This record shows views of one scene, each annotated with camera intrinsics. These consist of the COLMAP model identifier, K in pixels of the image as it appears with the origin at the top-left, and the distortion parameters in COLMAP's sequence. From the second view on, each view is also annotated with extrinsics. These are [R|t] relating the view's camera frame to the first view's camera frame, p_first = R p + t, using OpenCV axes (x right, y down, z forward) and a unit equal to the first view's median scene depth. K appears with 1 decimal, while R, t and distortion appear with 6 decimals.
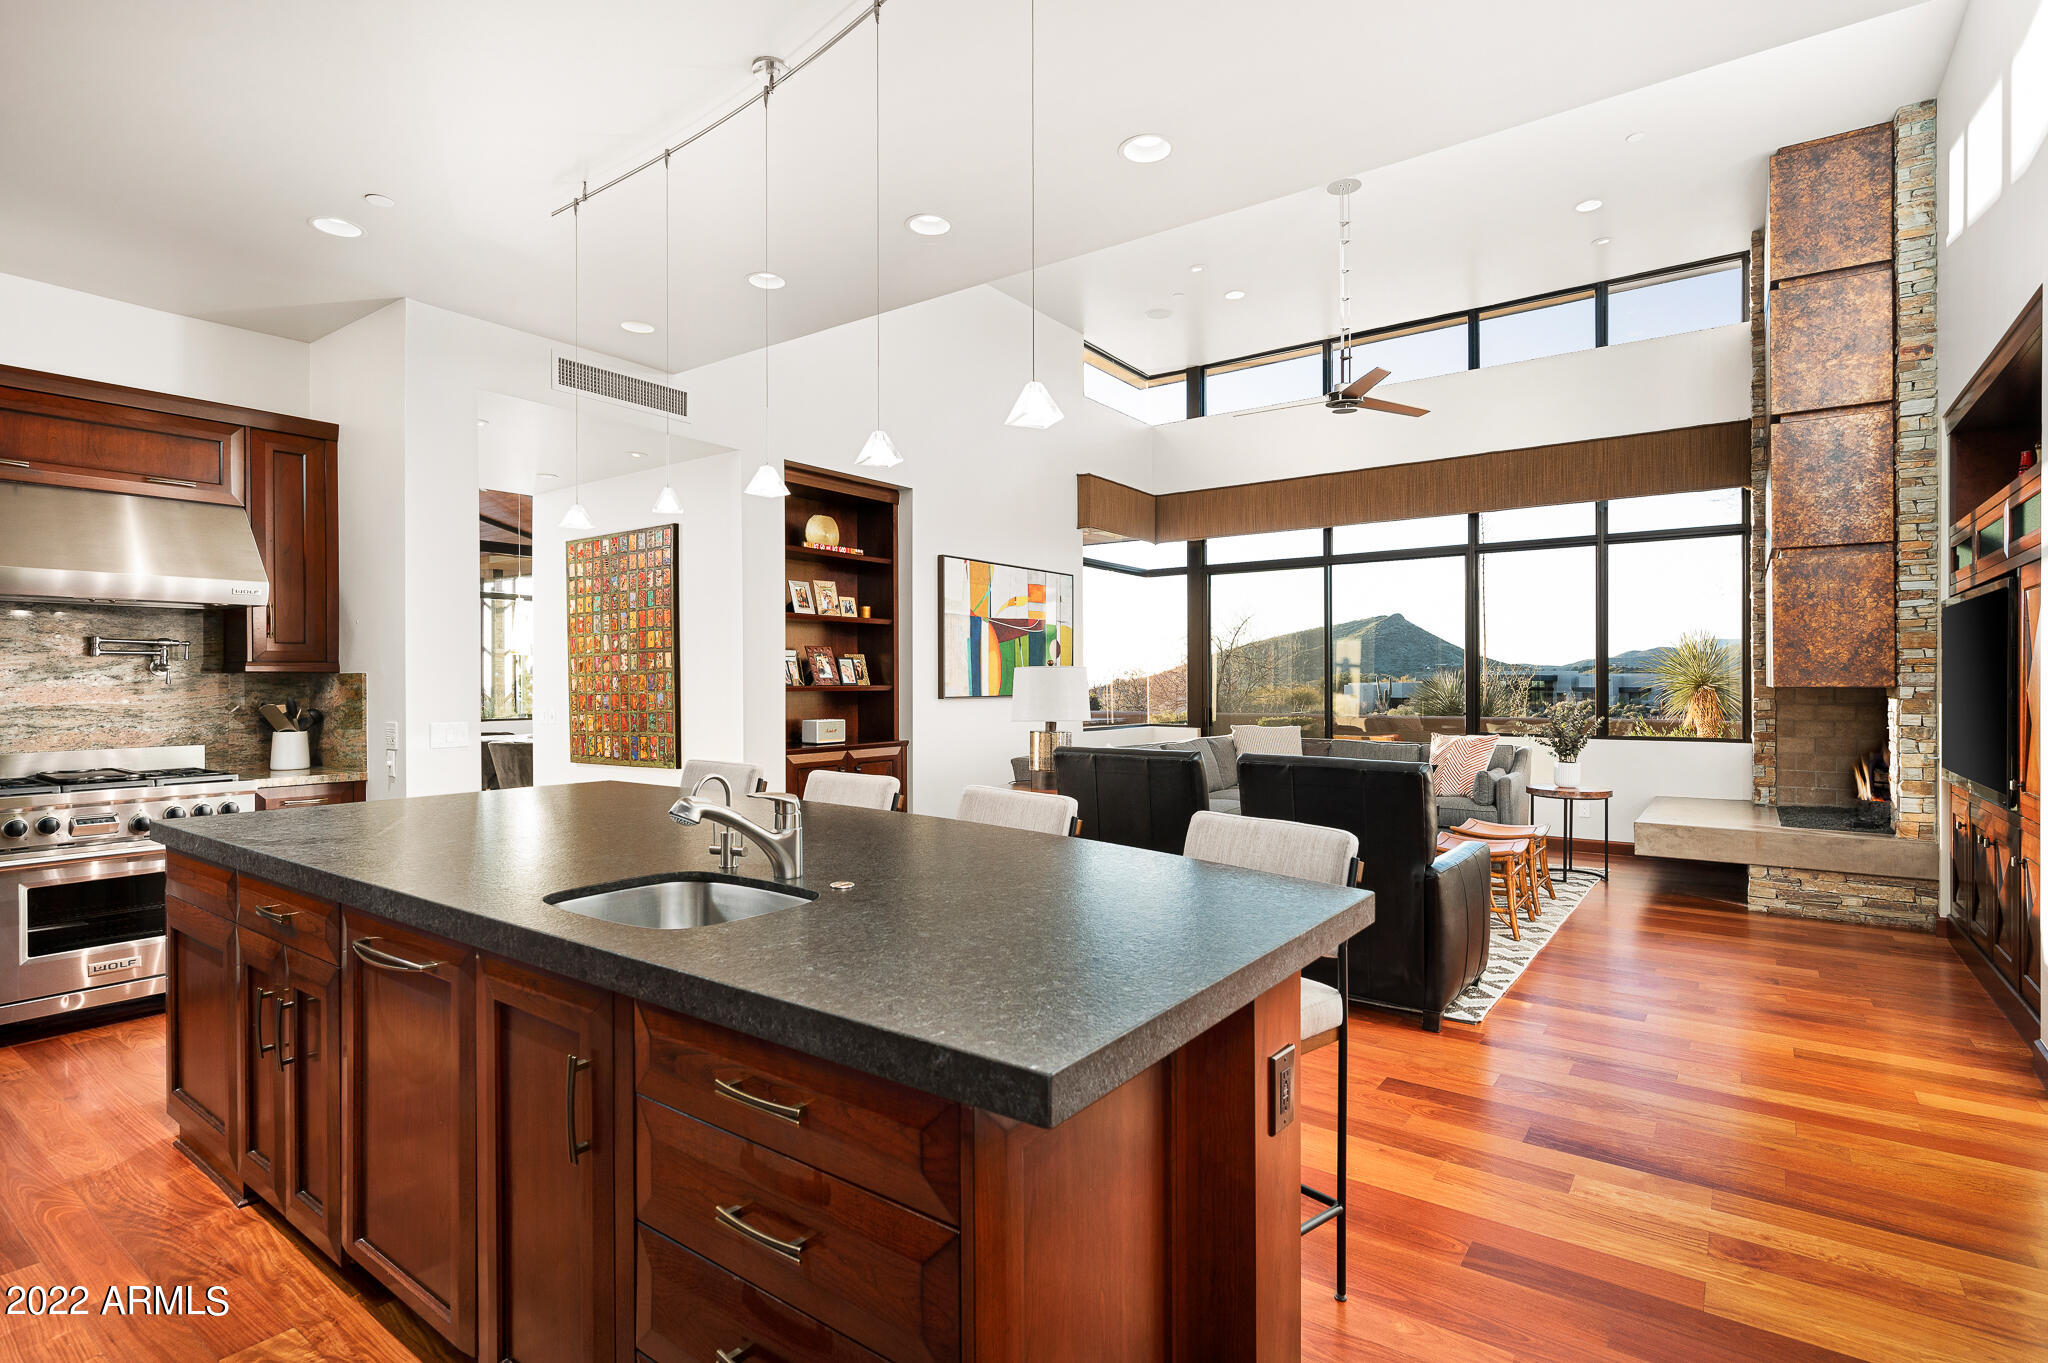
lens RADIAL K [[988.5, 0, 1030.9], [0, 988.5, 693.0], [0, 0, 1]] dist [0.003180, 0.000817]
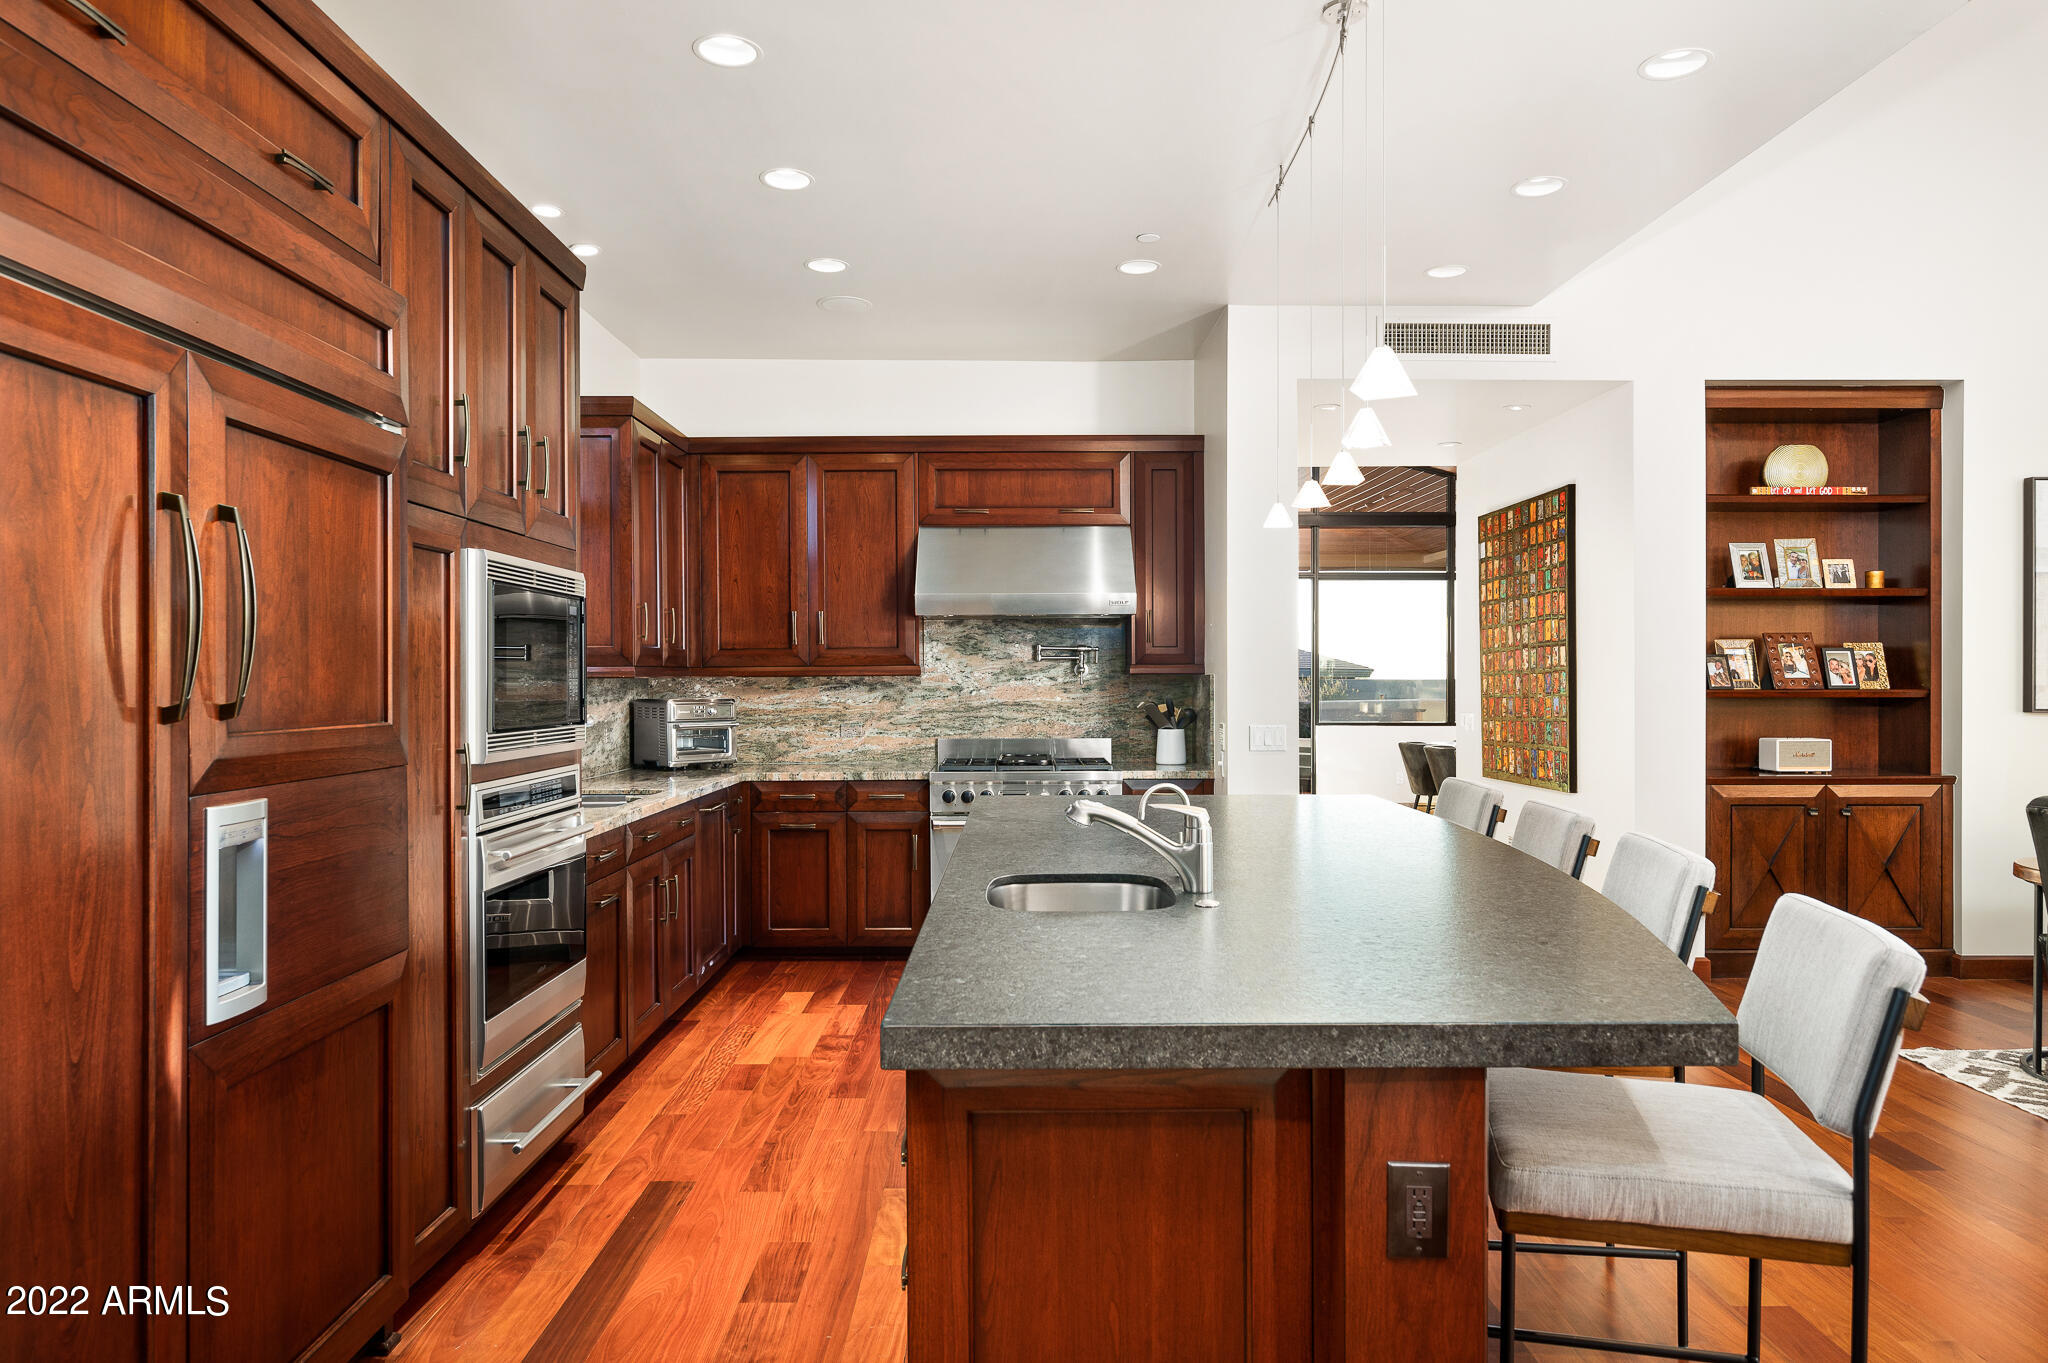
lens RADIAL K [[1300.5, 0, 1029.2], [0, 1300.5, 679.8], [0, 0, 1]] dist [-0.027257, -0.000663]
pose [[0.596091, 0.003259, -0.802911, 0.207486], [-0.010202, 0.999942, -0.003515, -0.005646], [0.802852, 0.010287, 0.596089, 0.029971]]
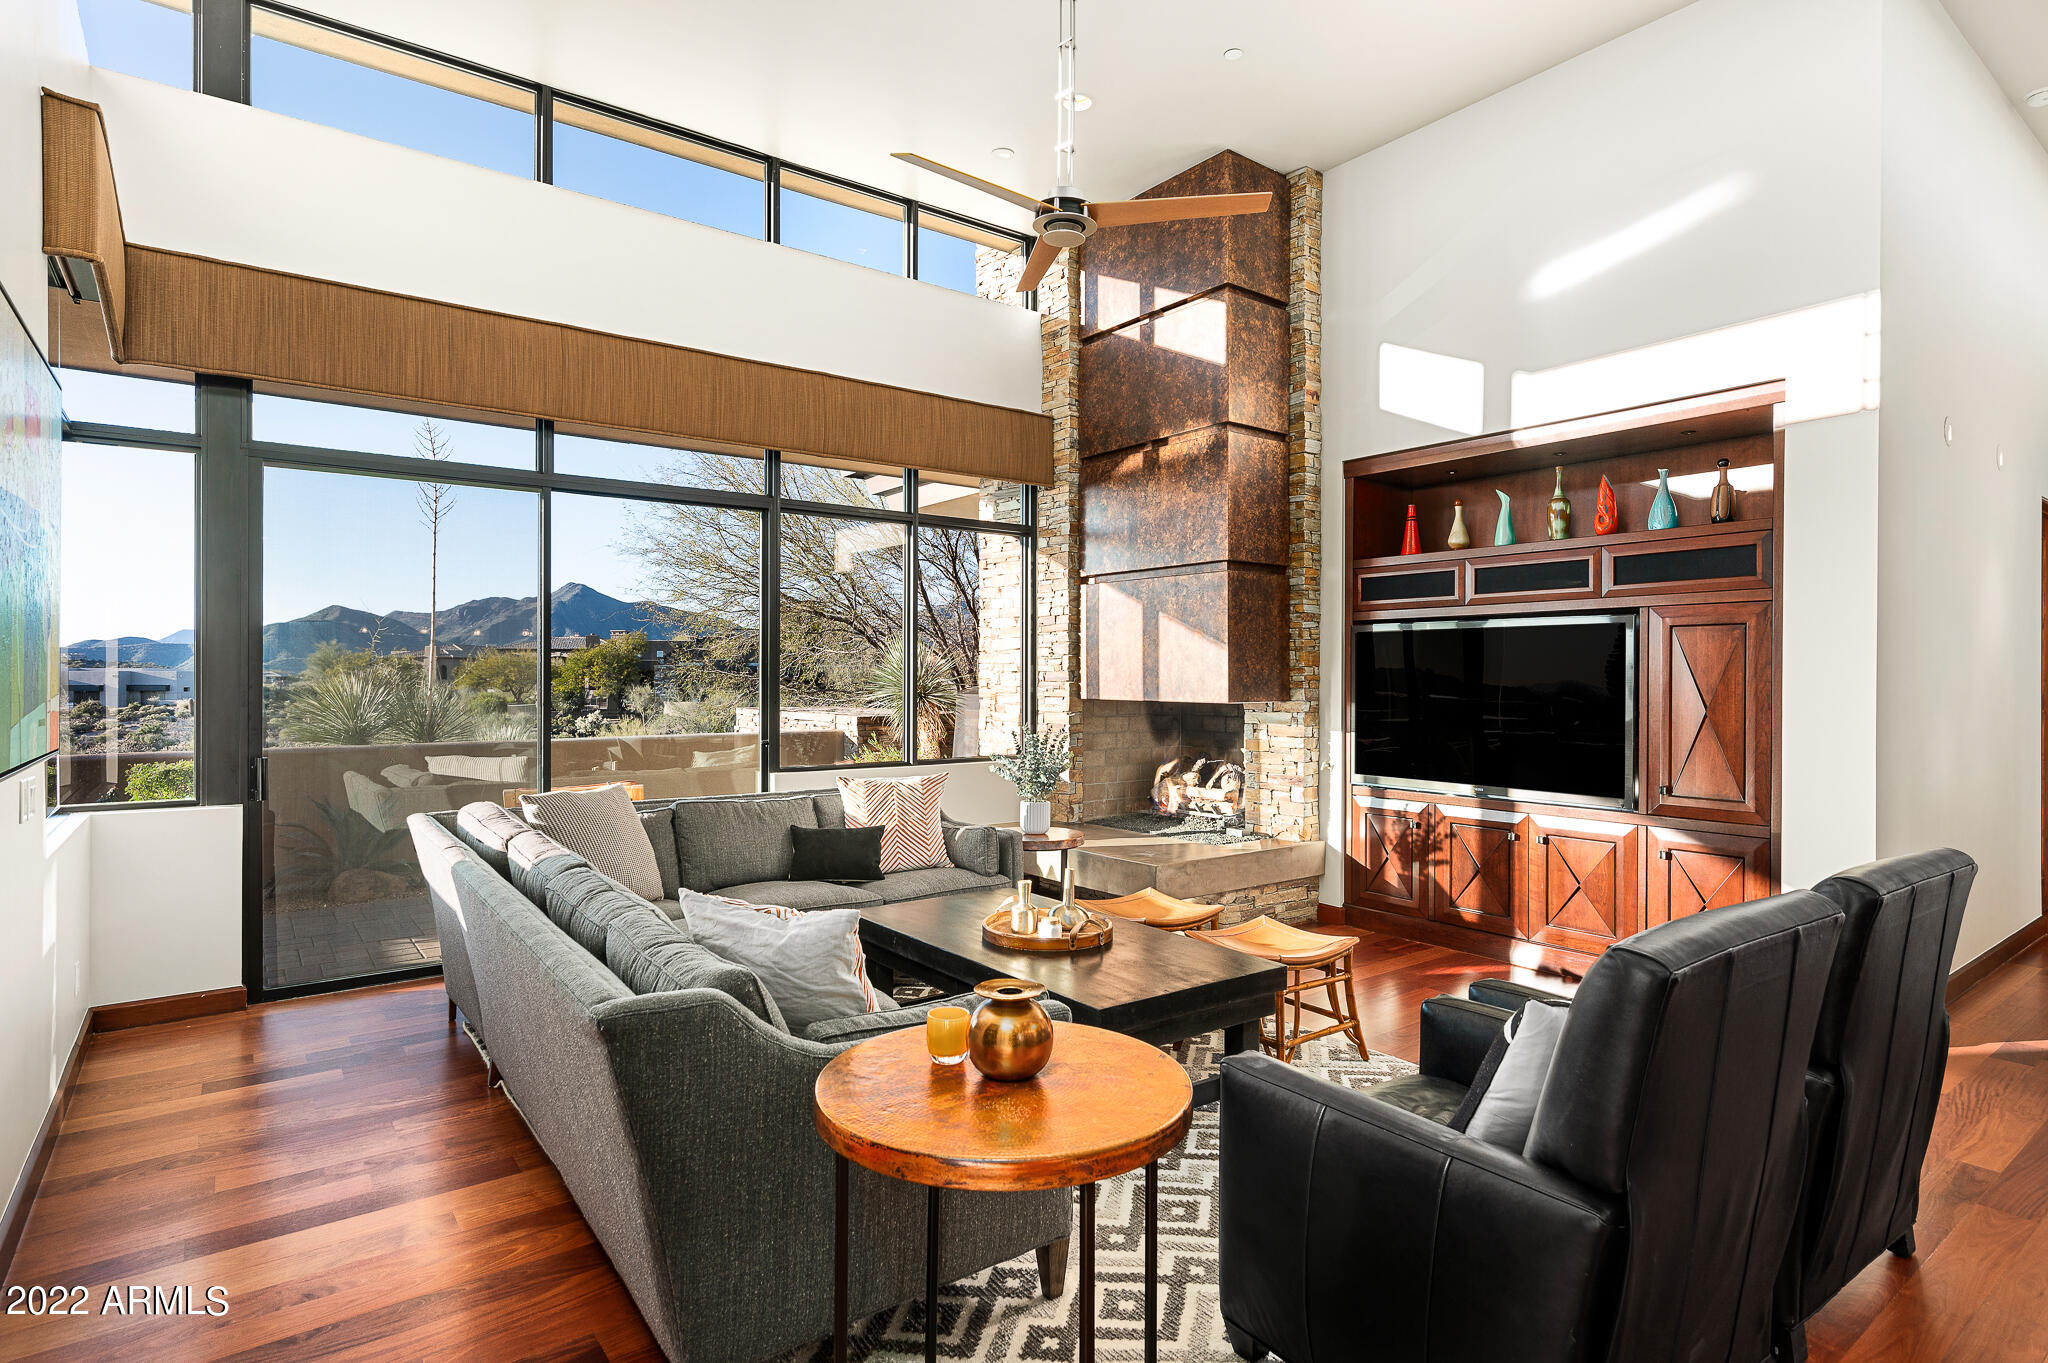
lens RADIAL K [[1073.0, 0, 1017.0], [0, 1073.0, 678.1], [0, 0, 1]] dist [0.004099, 0.000677]
pose [[0.295345, 0.002282, 0.955388, -0.304909], [0.010127, 0.999933, -0.005519, -0.024646], [-0.955337, 0.011305, 0.295303, 0.847974]]
